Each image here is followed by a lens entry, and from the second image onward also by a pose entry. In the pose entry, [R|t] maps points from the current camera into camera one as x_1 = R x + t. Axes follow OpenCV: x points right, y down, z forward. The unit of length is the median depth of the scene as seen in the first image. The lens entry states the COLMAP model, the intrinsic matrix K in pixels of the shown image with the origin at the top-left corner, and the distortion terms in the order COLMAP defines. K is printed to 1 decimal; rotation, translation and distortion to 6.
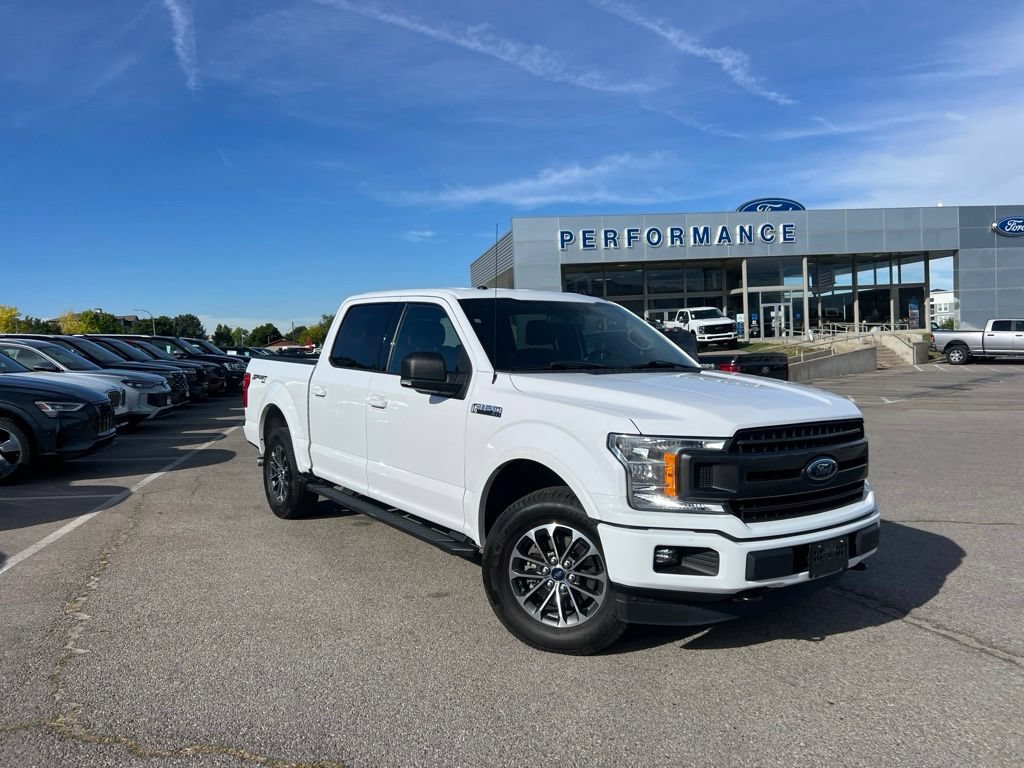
lens RADIAL K [[775.8, 0, 515.3], [0, 775.8, 391.6], [0, 0, 1]] dist [0.047483, -0.055921]
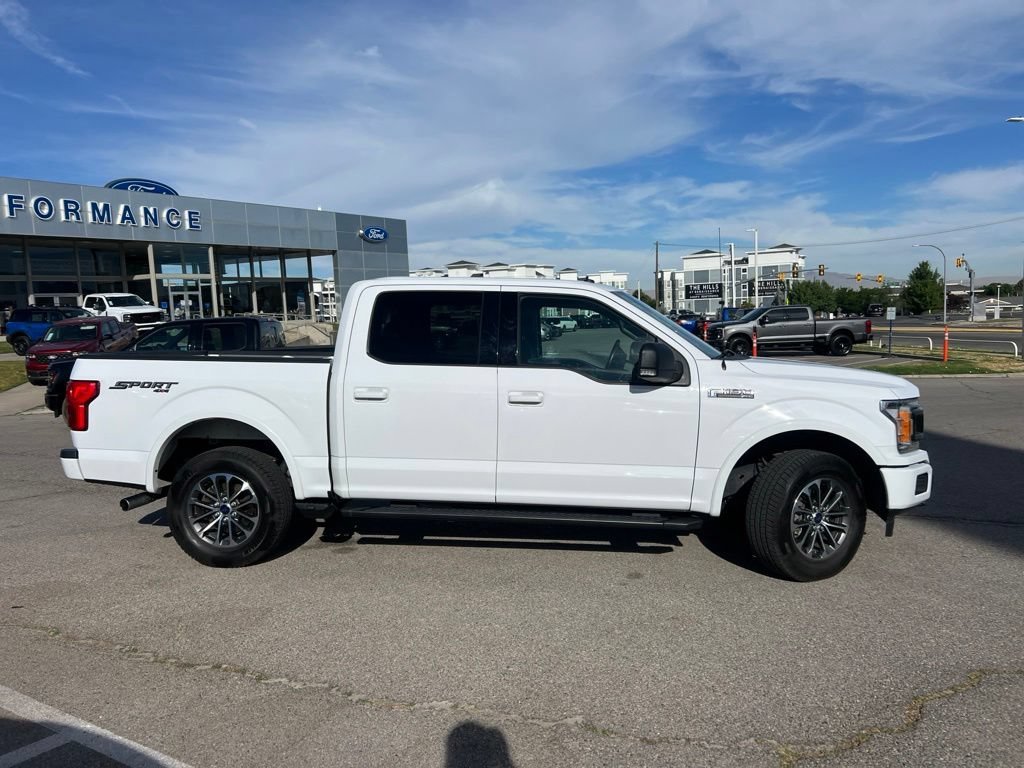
lens RADIAL K [[775.8, 0, 511.1], [0, 775.8, 383.9], [0, 0, 1]] dist [0.047483, -0.055921]
pose [[0.672984, -0.054198, 0.737669, -0.321554], [0.051123, 0.998335, 0.026709, -0.011815], [-0.737888, 0.019737, 0.674634, 0.139284]]
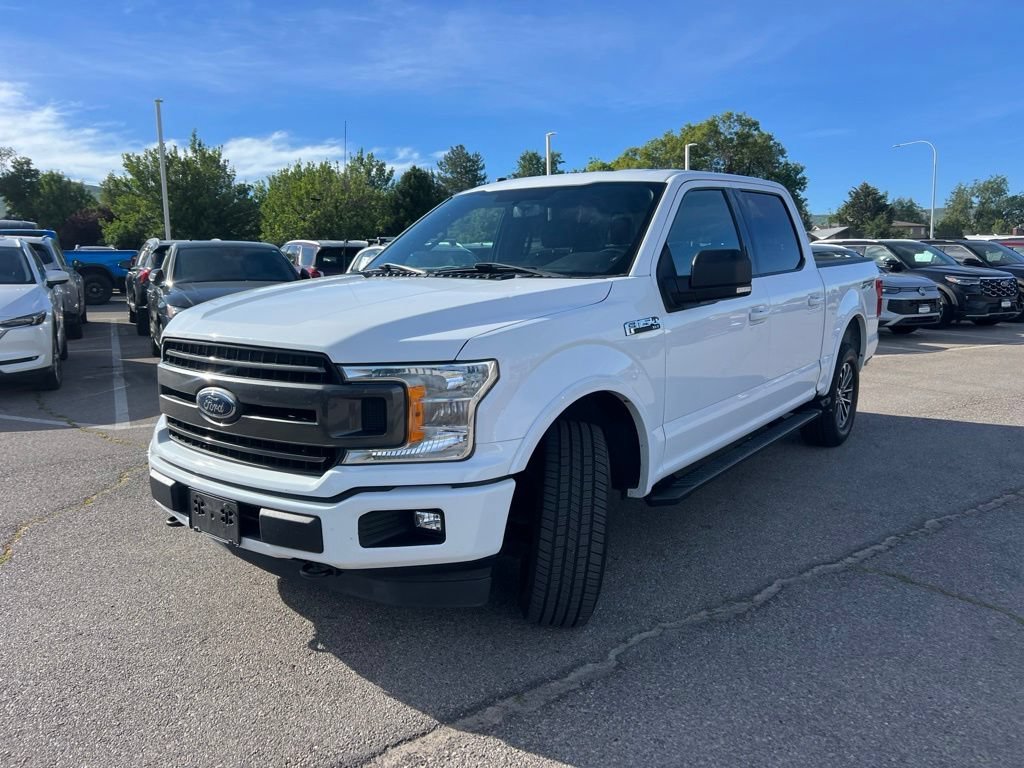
lens RADIAL K [[775.8, 0, 521.9], [0, 775.8, 376.6], [0, 0, 1]] dist [0.047483, -0.055921]
pose [[0.301610, 0.139342, -0.943194, 0.322107], [-0.043470, 0.990244, 0.132393, -0.011235], [0.952440, 0.001070, 0.304724, 0.281985]]
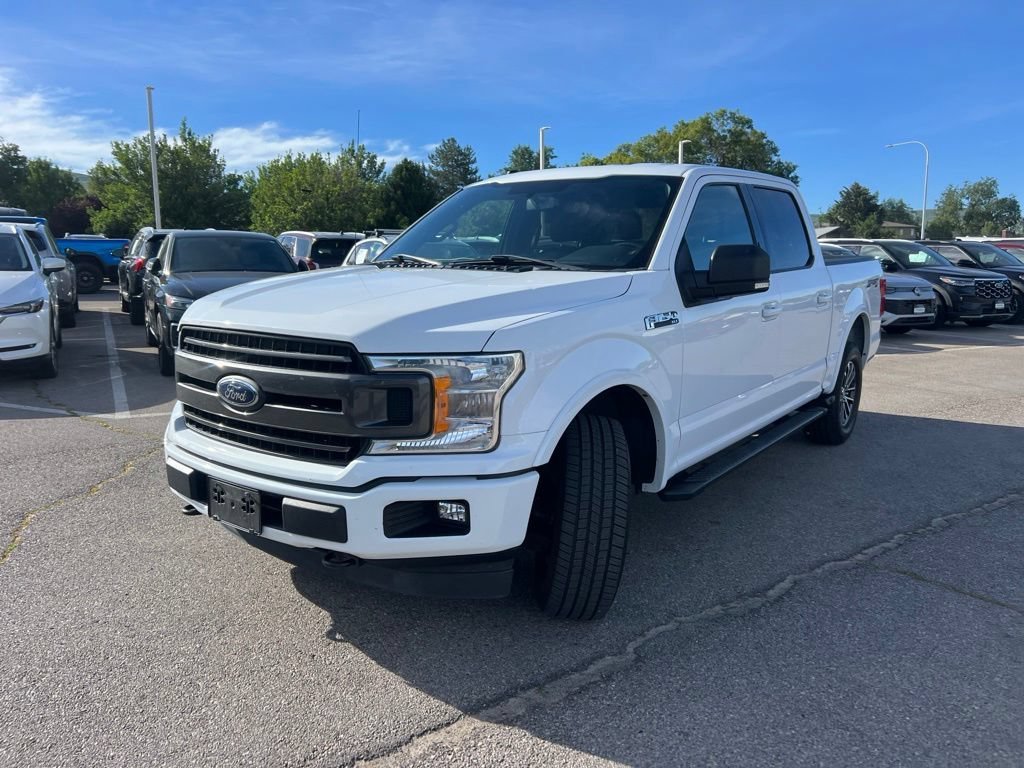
lens RADIAL K [[775.8, 0, 516.3], [0, 775.8, 383.5], [0, 0, 1]] dist [0.047483, -0.055921]
pose [[0.307469, 0.157155, -0.938491, 0.318698], [-0.057866, 0.987530, 0.146408, -0.009834], [0.949797, 0.009290, 0.312729, 0.273406]]
